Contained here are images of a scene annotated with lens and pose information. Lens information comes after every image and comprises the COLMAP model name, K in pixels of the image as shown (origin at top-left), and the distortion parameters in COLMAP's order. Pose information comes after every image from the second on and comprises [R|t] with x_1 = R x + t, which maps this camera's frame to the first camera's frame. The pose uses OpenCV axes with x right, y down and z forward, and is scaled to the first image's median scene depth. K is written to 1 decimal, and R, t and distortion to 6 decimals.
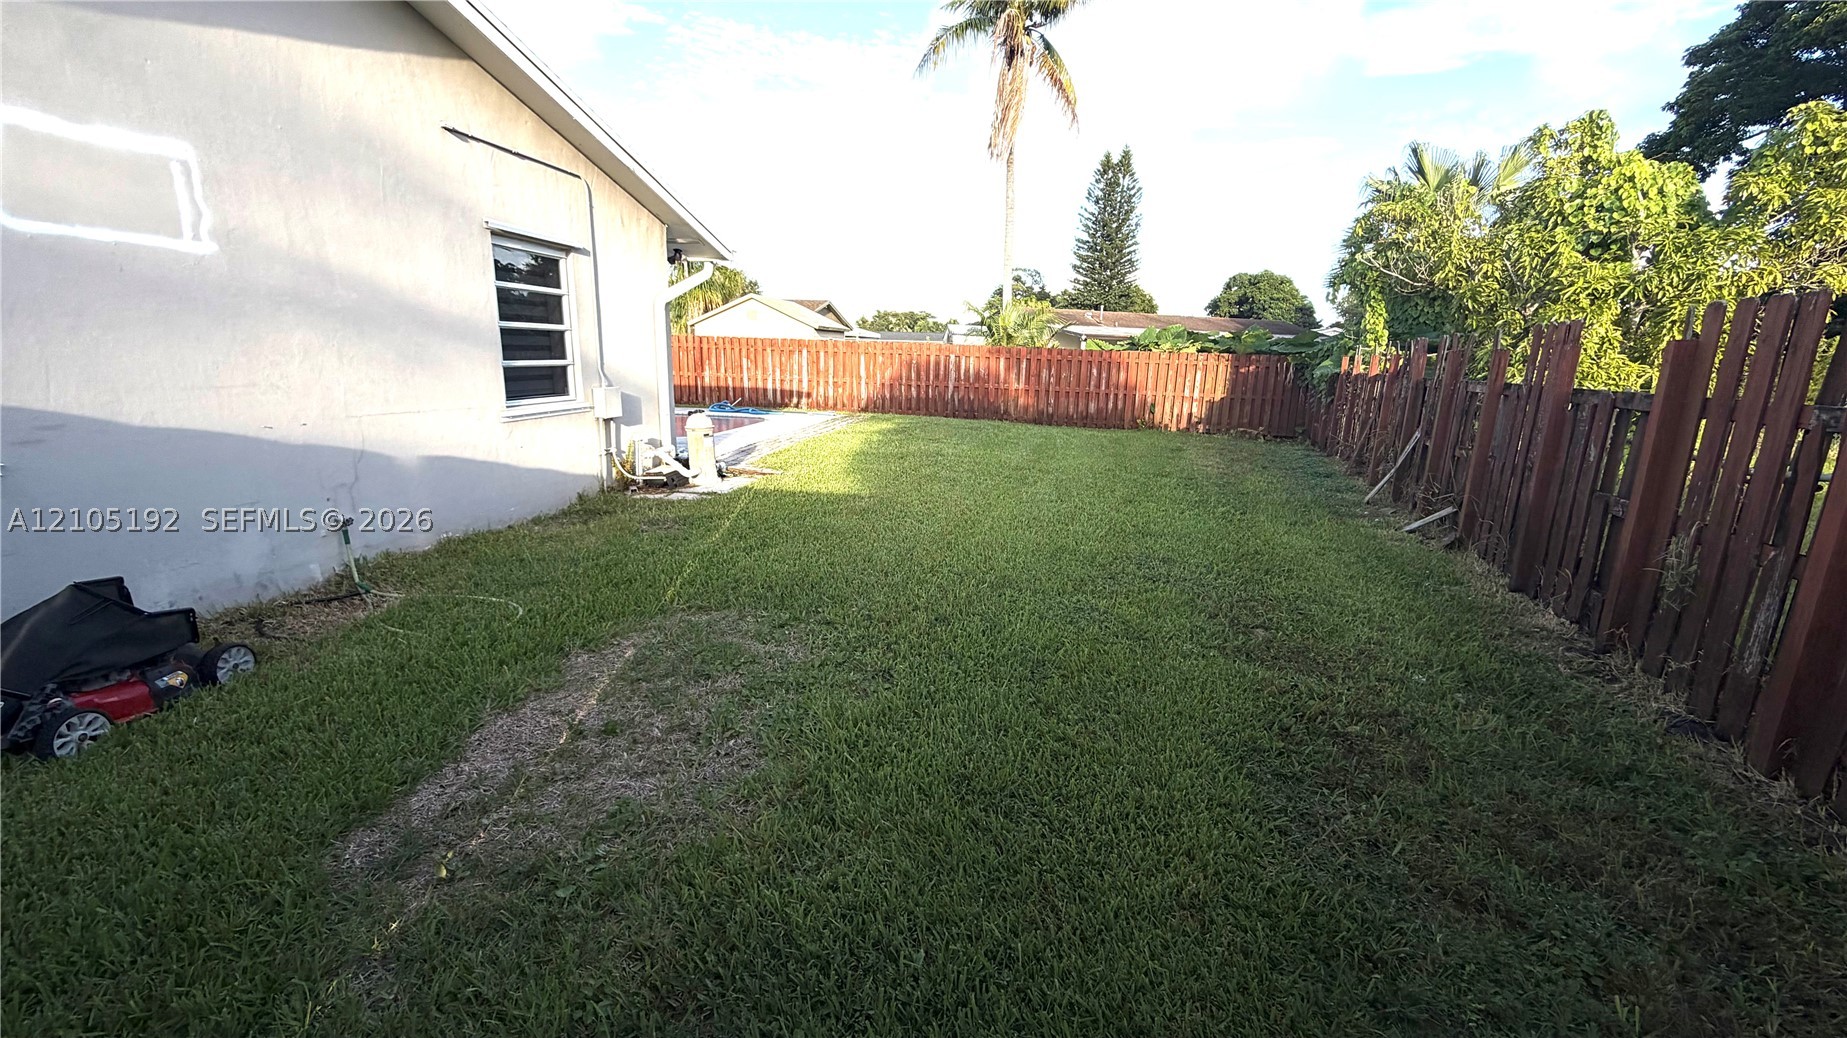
lens RADIAL K [[738.2, 0, 918.7], [0, 738.2, 520.4], [0, 0, 1]] dist [-0.002130, 0.000924]
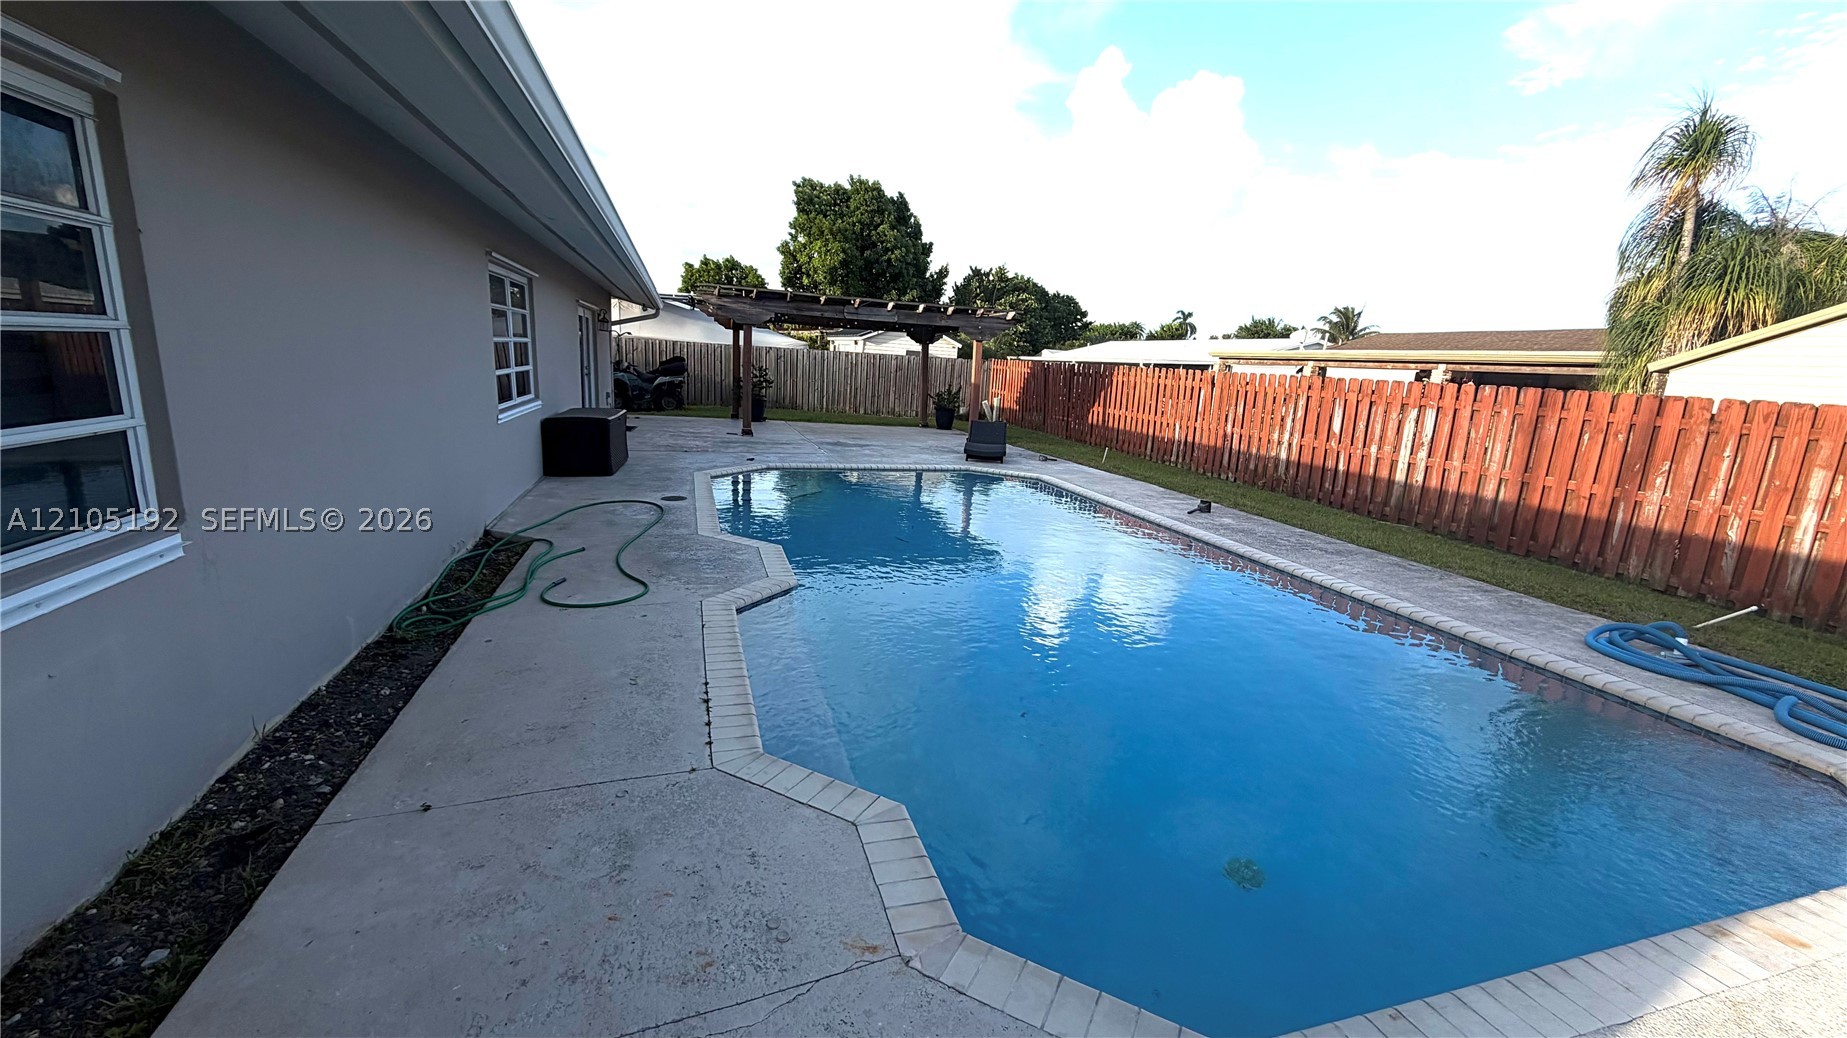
lens RADIAL K [[738.2, 0, 914.6], [0, 738.2, 515.4], [0, 0, 1]] dist [-0.002130, 0.000924]
pose [[0.449180, 0.183441, -0.874406, -0.125799], [-0.243608, 0.966758, 0.077674, -0.125799], [0.859588, 0.178123, 0.478937, 0.496560]]
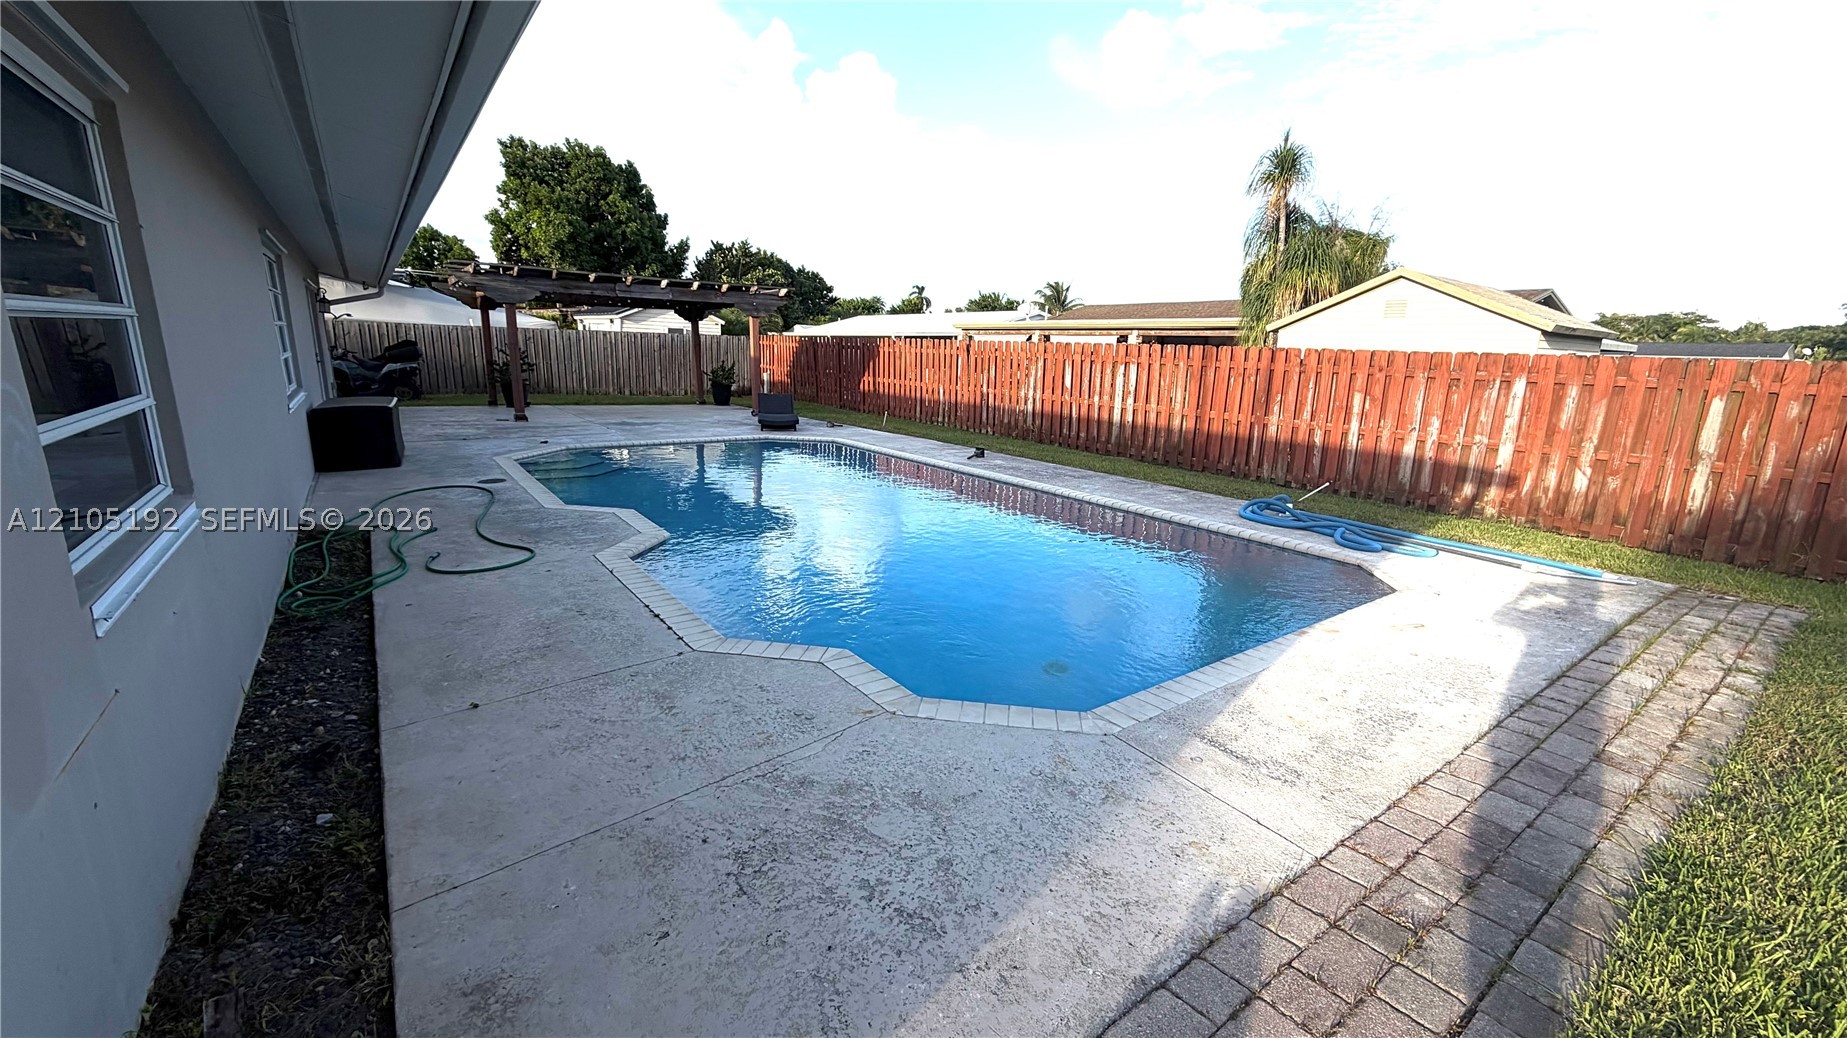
lens RADIAL K [[738.2, 0, 913.0], [0, 738.2, 515.1], [0, 0, 1]] dist [-0.002130, 0.000924]
pose [[0.715488, 0.150479, -0.682227, -0.098607], [-0.167591, 0.984983, 0.041497, -0.107507], [0.678226, 0.084645, 0.729962, 0.436571]]
